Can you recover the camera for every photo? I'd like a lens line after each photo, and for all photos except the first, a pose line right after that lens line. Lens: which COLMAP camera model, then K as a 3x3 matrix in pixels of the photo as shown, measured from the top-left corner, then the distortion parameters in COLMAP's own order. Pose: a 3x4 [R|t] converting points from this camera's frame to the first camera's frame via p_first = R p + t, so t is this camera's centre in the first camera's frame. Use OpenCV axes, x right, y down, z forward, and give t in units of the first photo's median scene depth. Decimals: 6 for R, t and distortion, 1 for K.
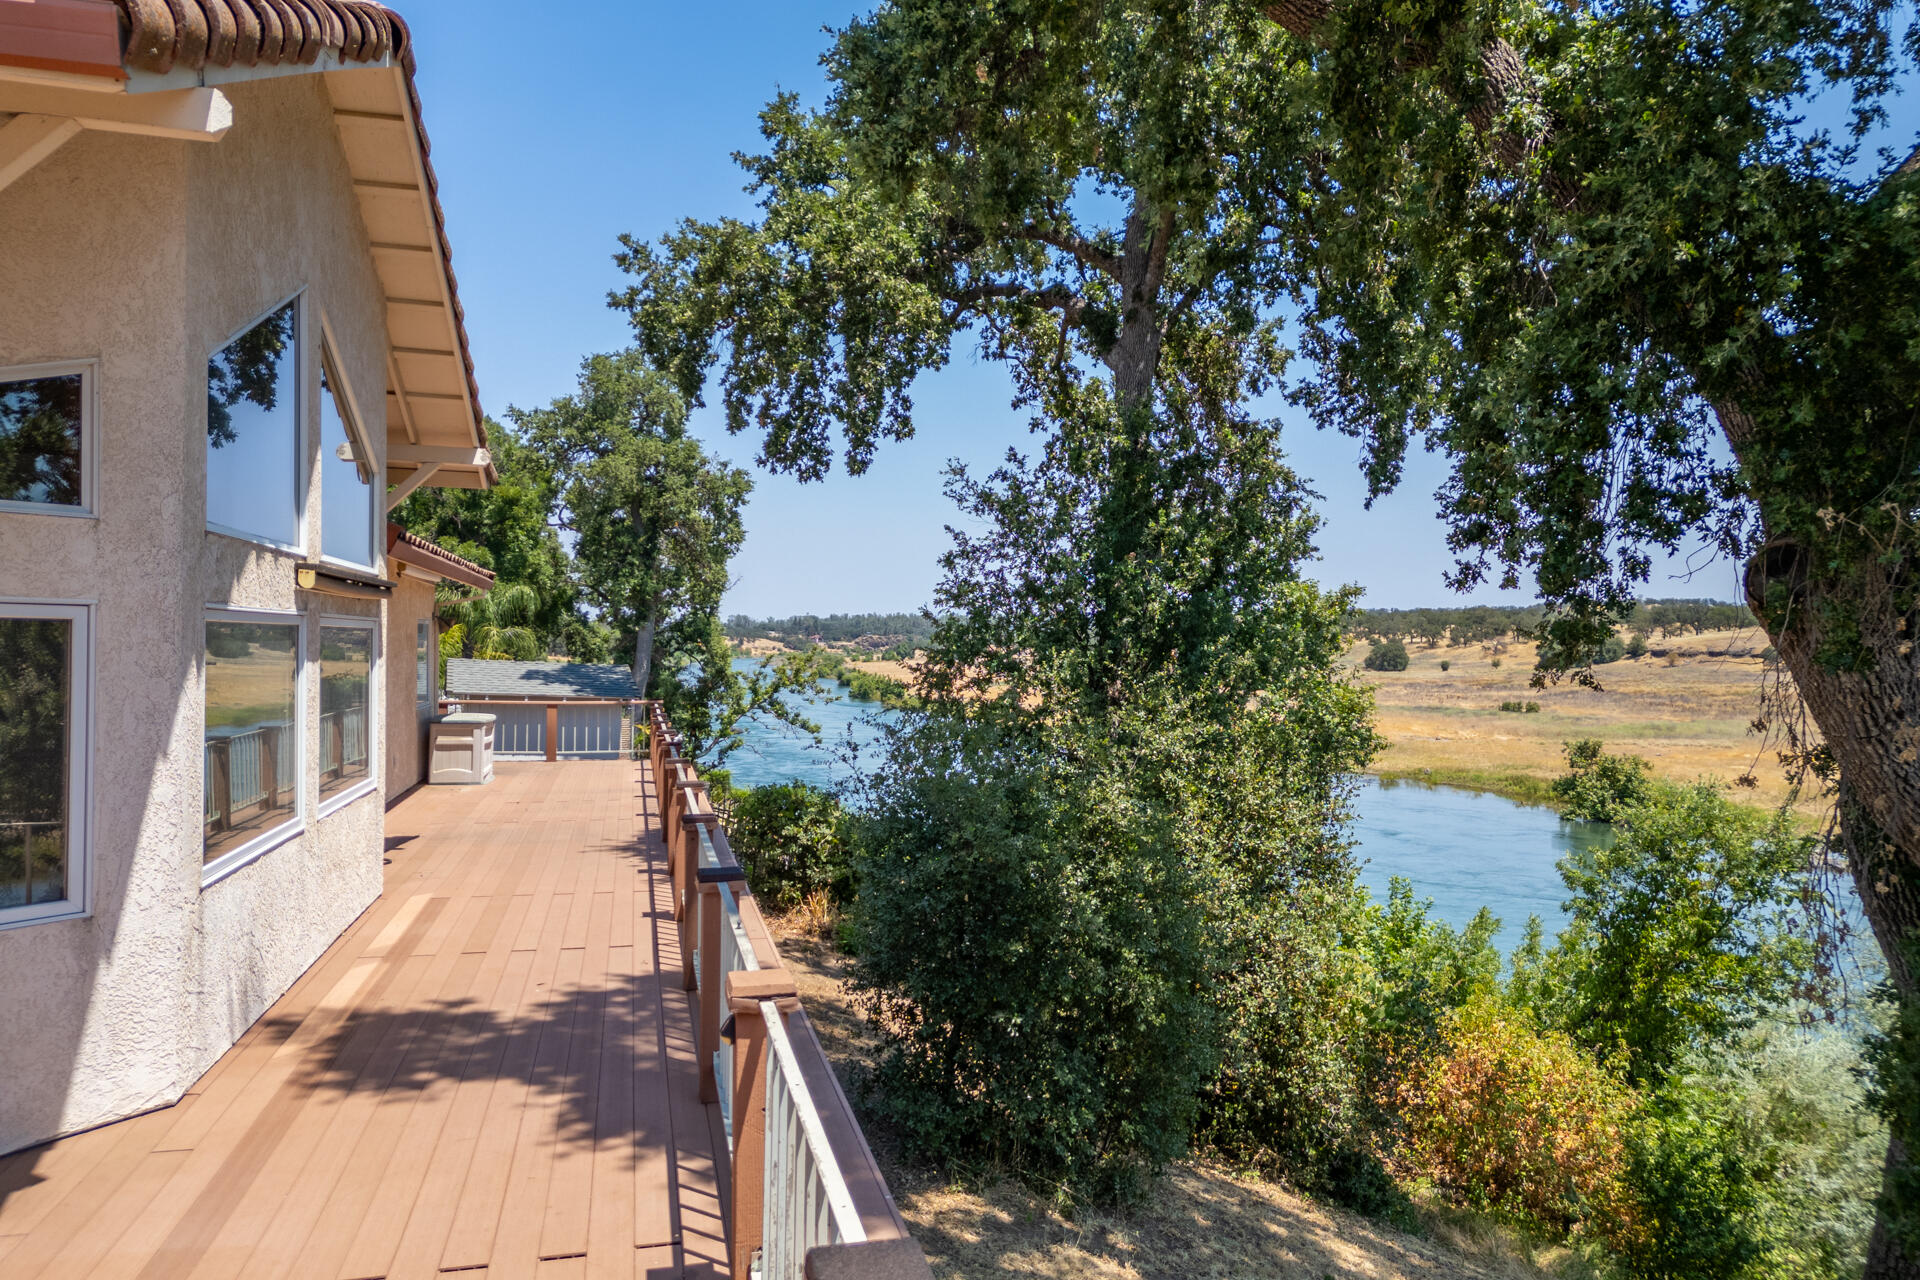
lens RADIAL K [[1325.8, 0, 960.2], [0, 1325.8, 645.7], [0, 0, 1]] dist [0.068993, -0.065116]
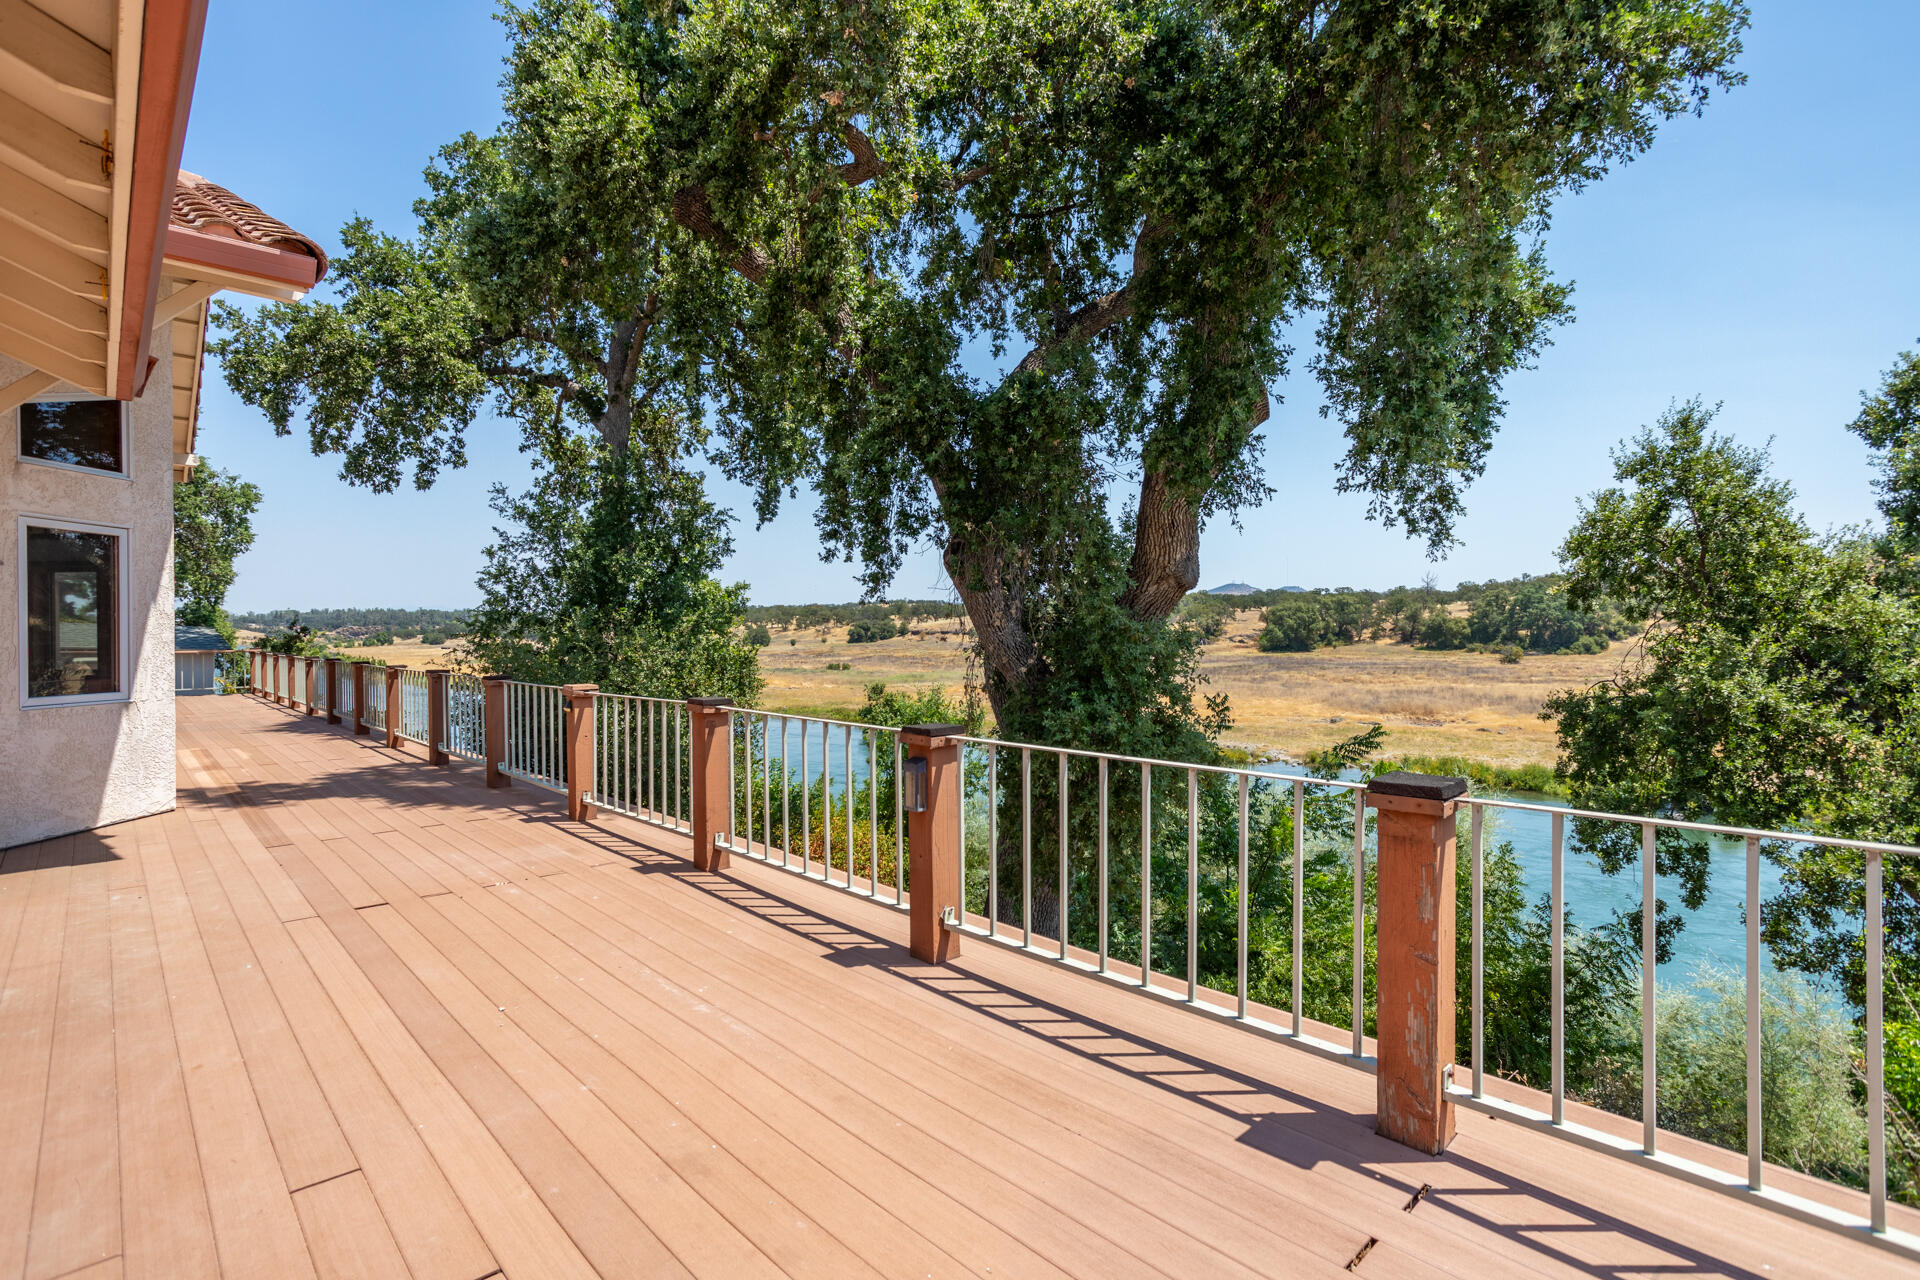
lens RADIAL K [[924.7, 0, 951.8], [0, 924.7, 629.1], [0, 0, 1]] dist [-0.054329, 0.026739]
pose [[0.868384, -0.010521, 0.495780, -0.065843], [0.011461, 0.999934, 0.001146, 0.025796], [-0.495759, 0.004687, 0.868447, -0.130857]]
